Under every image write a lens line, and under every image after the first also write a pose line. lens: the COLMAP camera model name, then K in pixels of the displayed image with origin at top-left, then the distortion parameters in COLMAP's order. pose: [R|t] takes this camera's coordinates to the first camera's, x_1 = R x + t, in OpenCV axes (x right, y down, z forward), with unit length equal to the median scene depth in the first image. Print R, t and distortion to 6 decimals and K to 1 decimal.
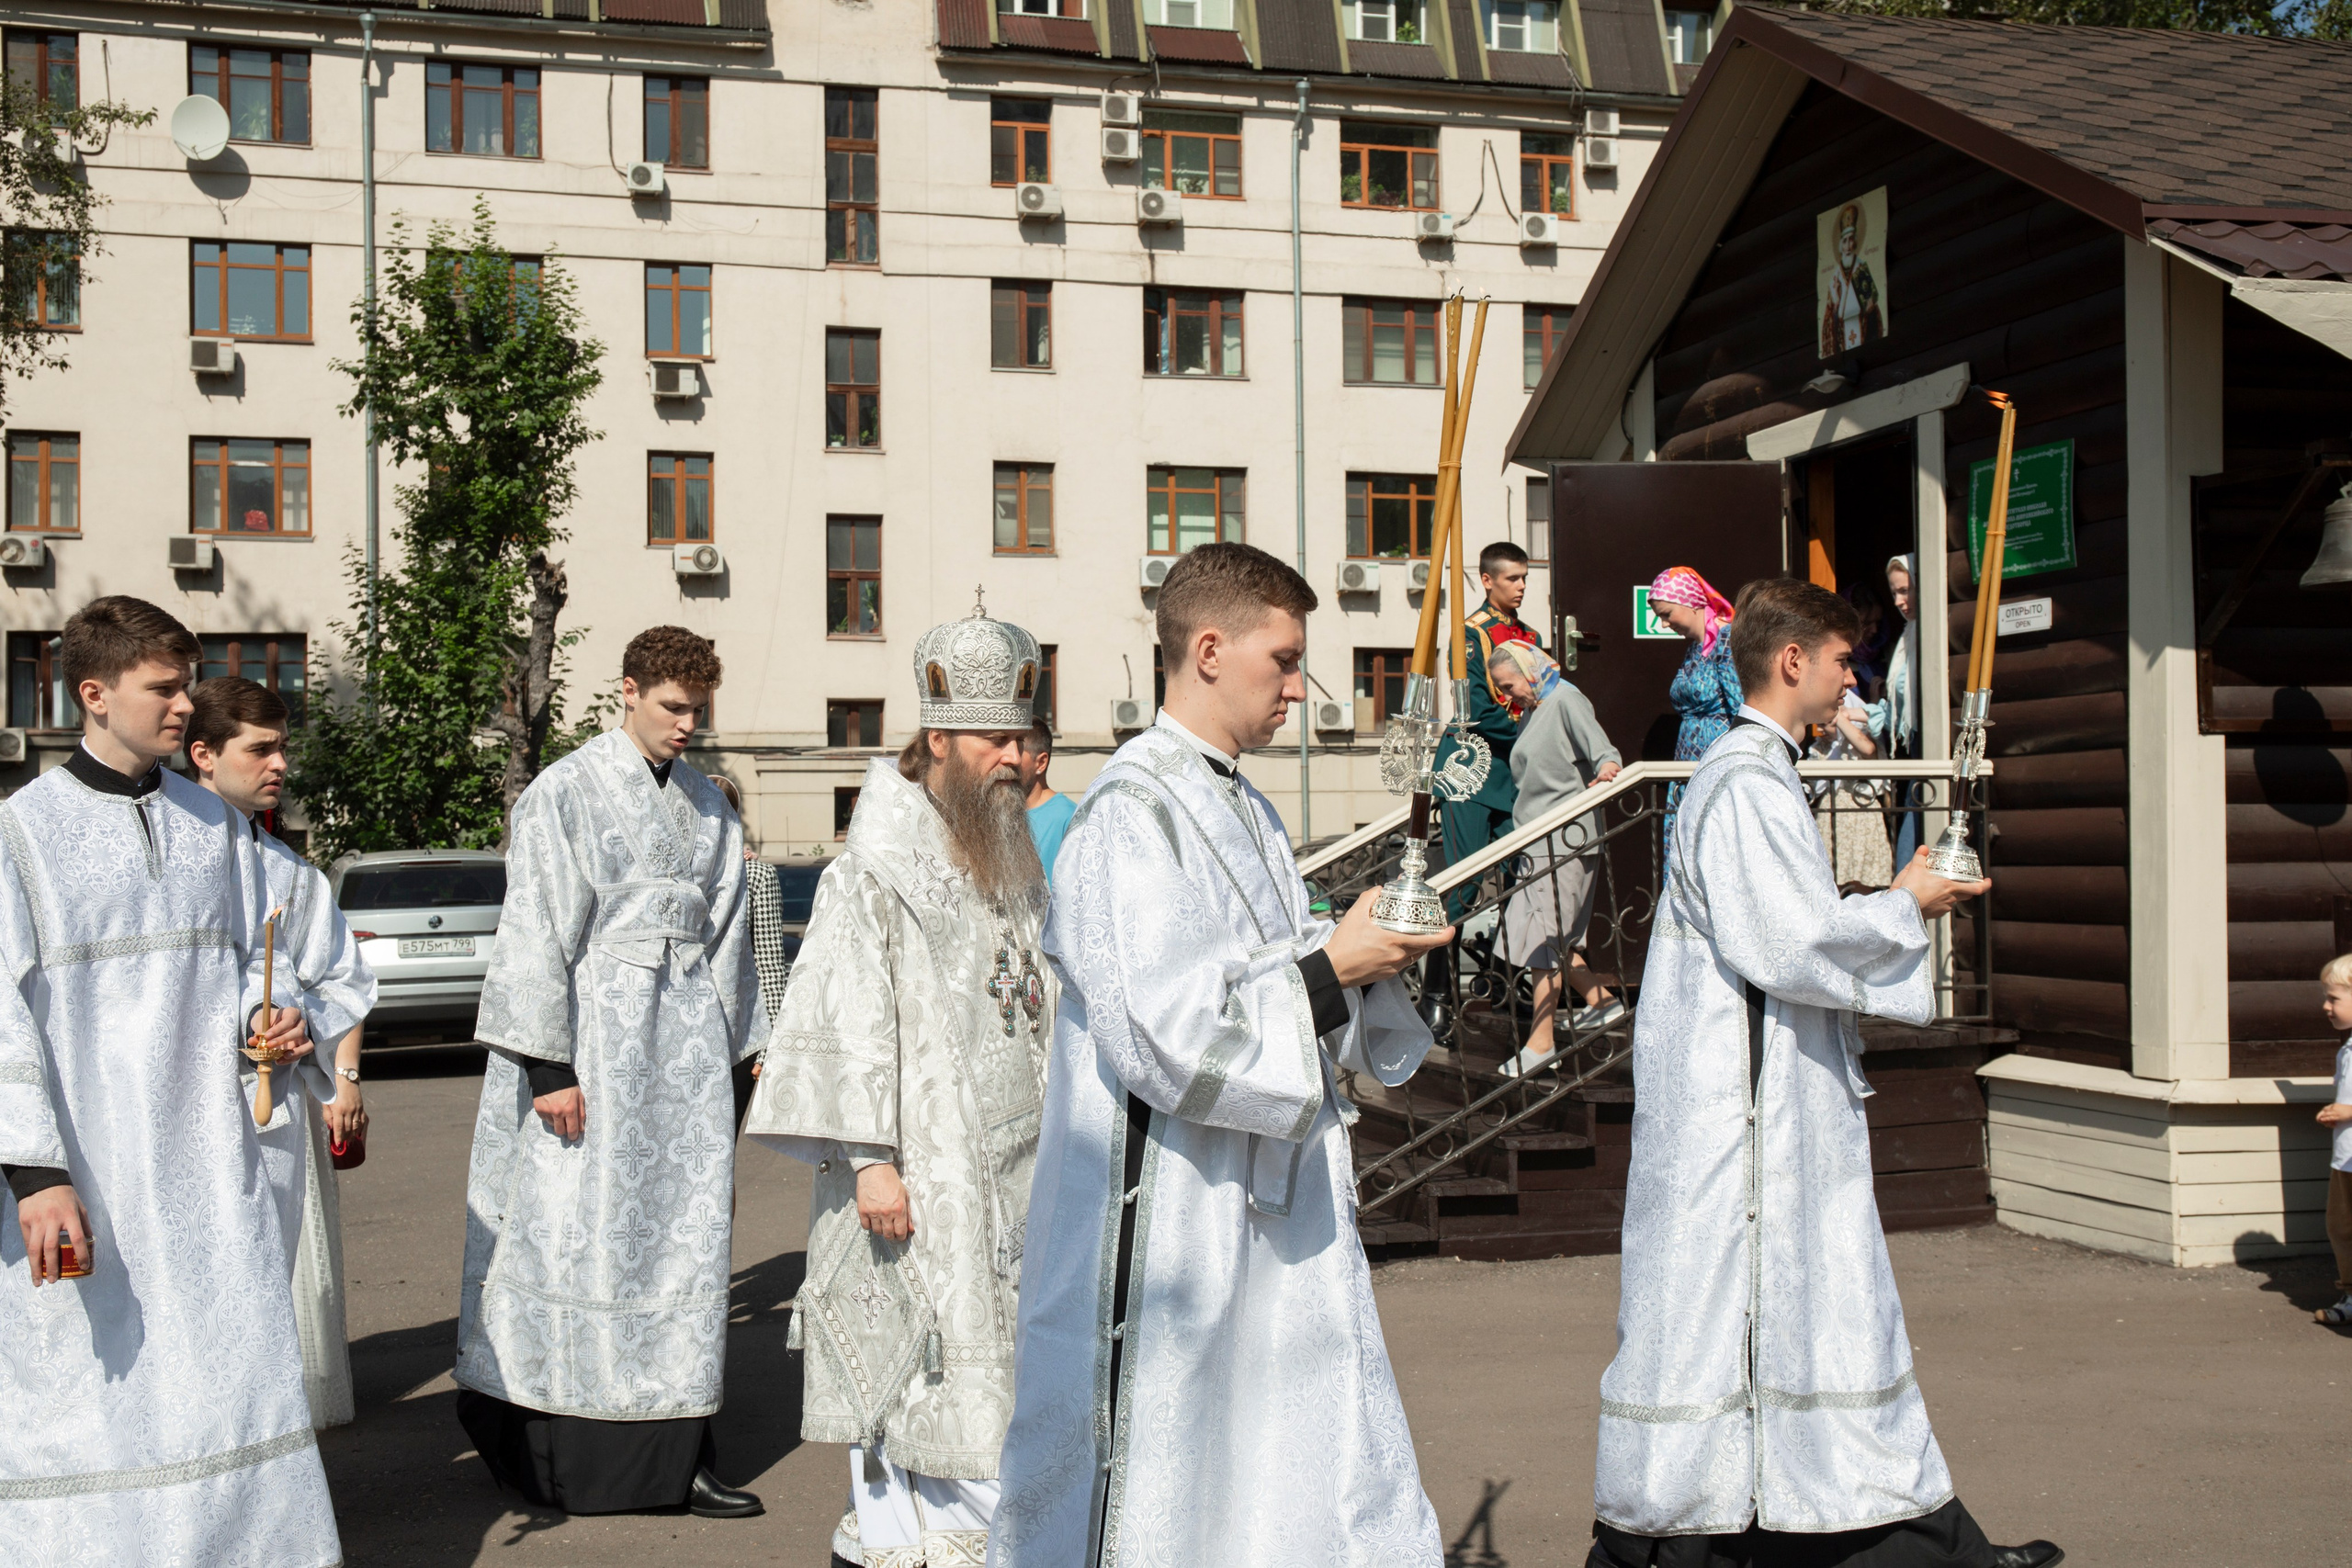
lens RADIAL K [[2738.6, 0, 1134.7], [0, 2738.6, 772.2], [0, 0, 1]] dist [0.049664, 0.000000]
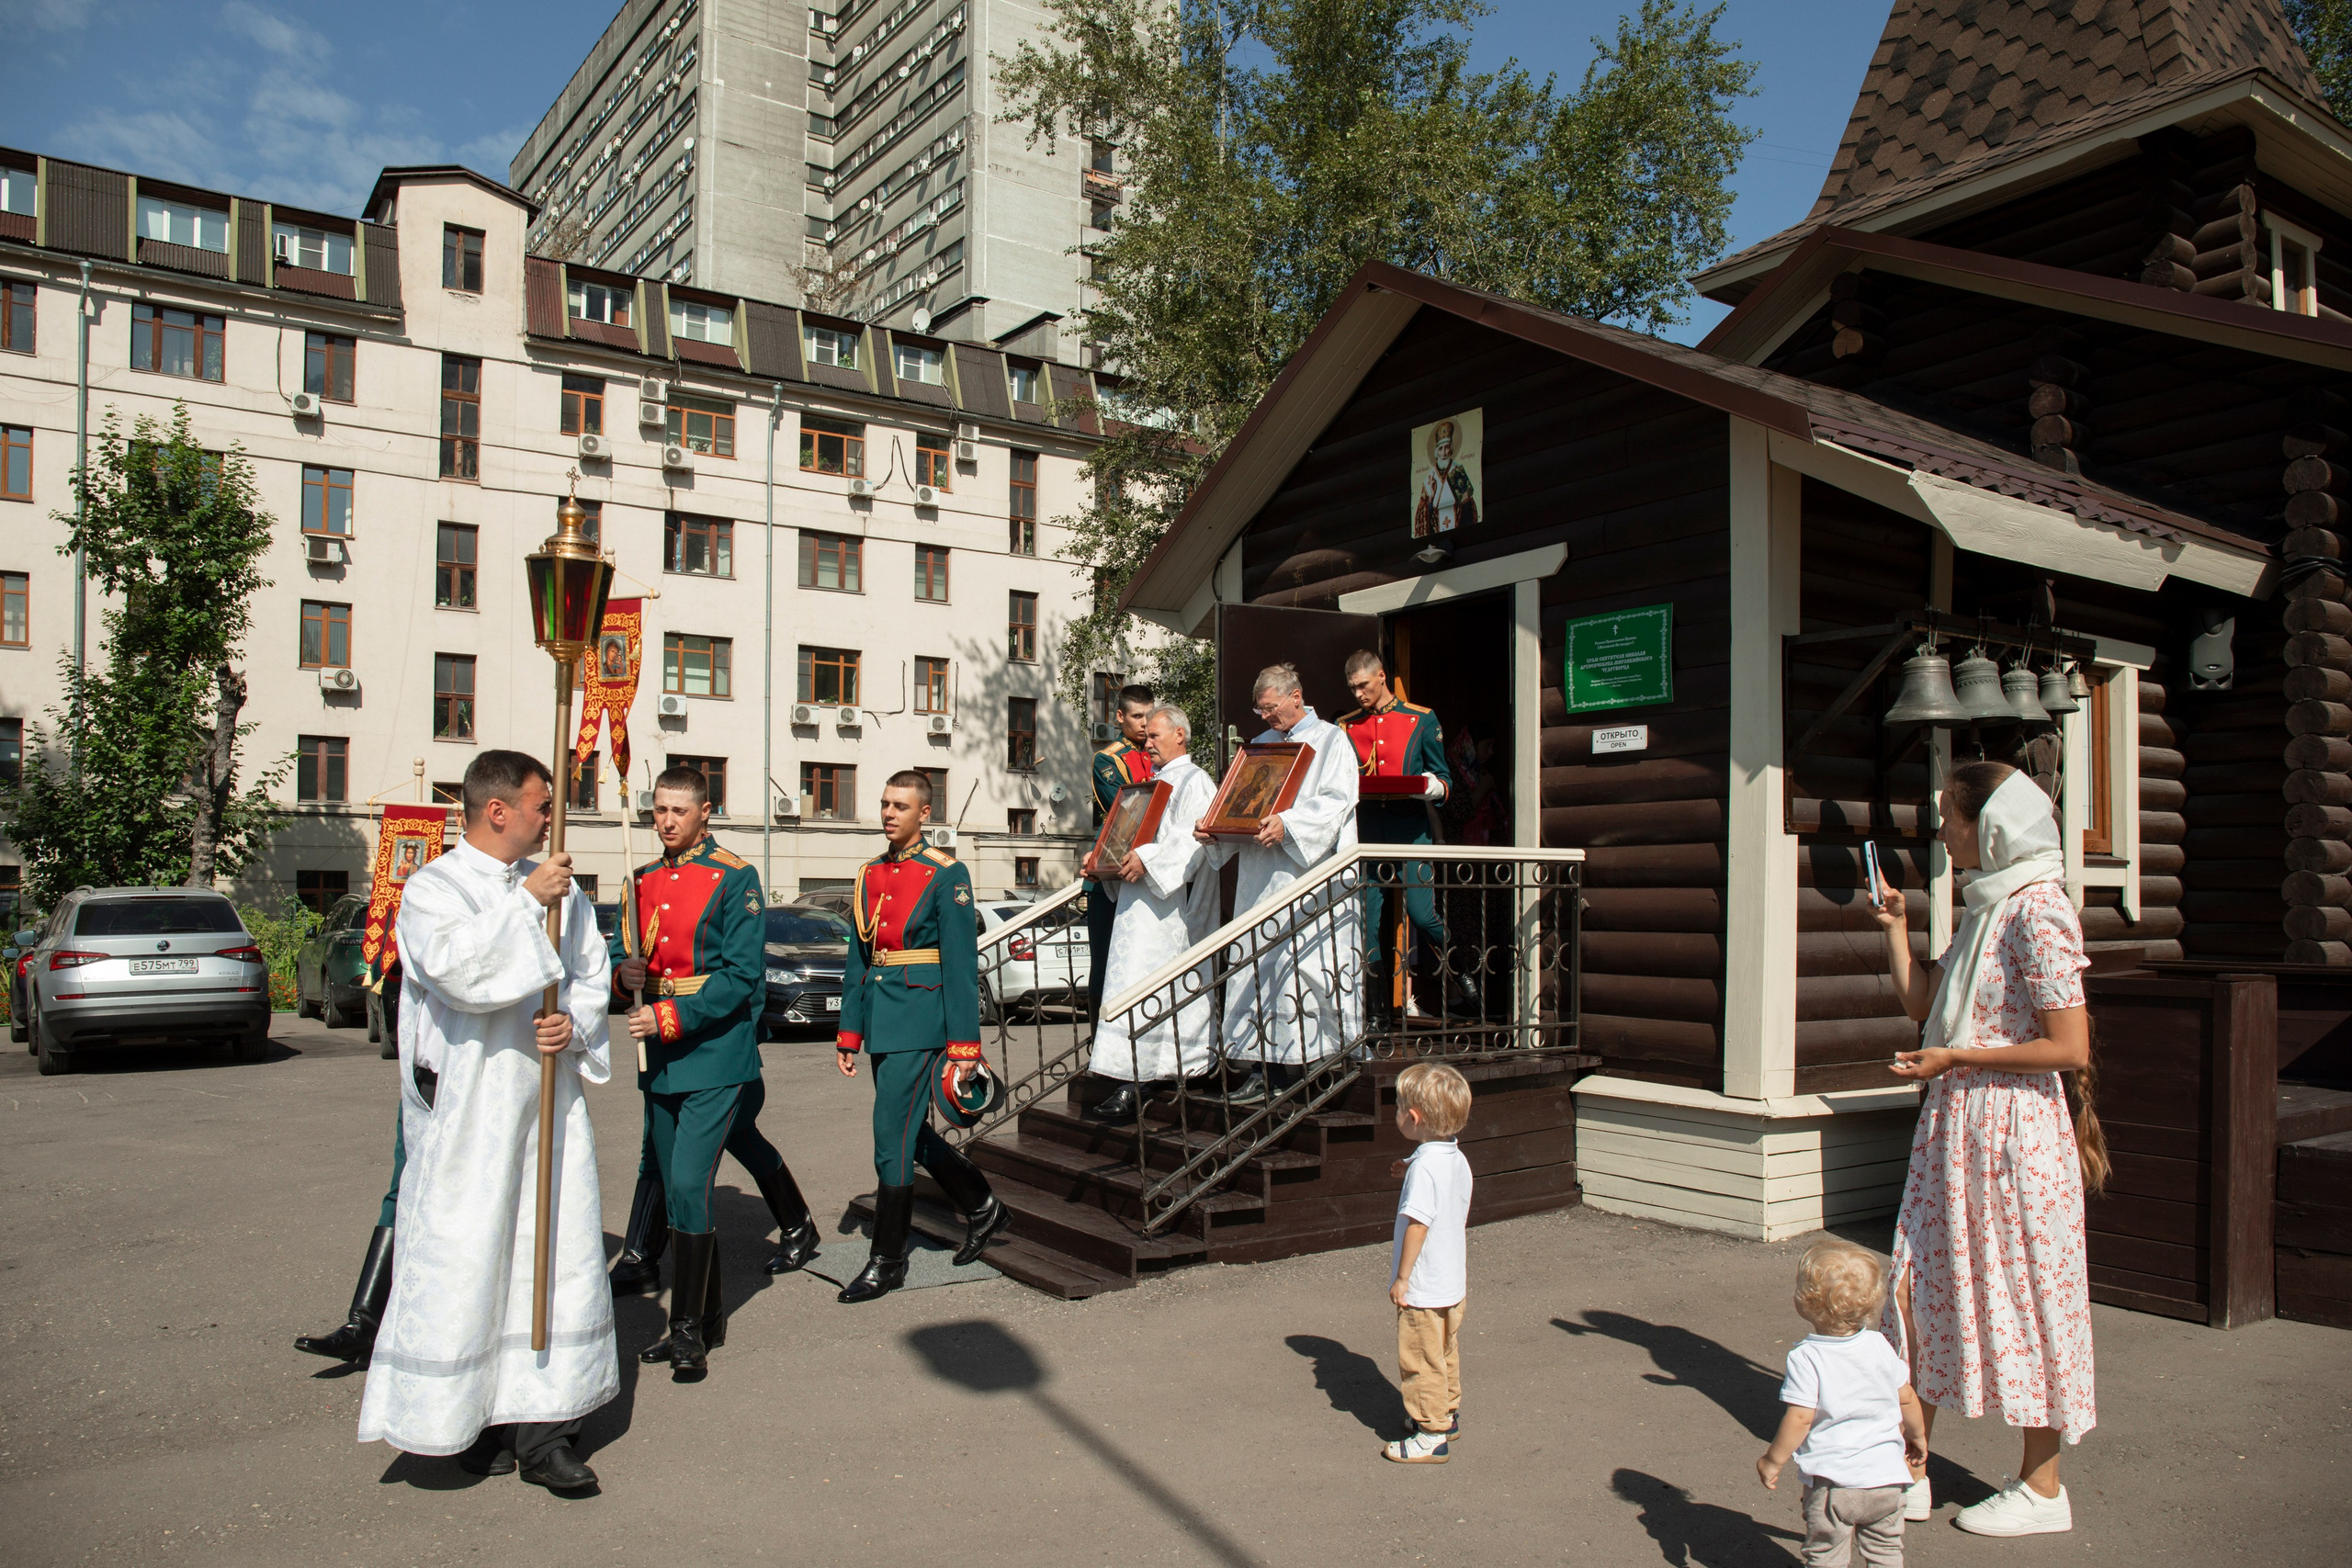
lens RADIAL K [[1682.7, 0, 1135.0], [0, 1682.7, 875.2], [0, 0, 1]] dist [-0.087976, 0.080671]
pose [[0.951163, 0.021784, 0.307918, -0.117988], [-0.026860, 0.999564, 0.012255, 0.003539], [-0.307517, -0.019927, 0.951334, 0.281694]]
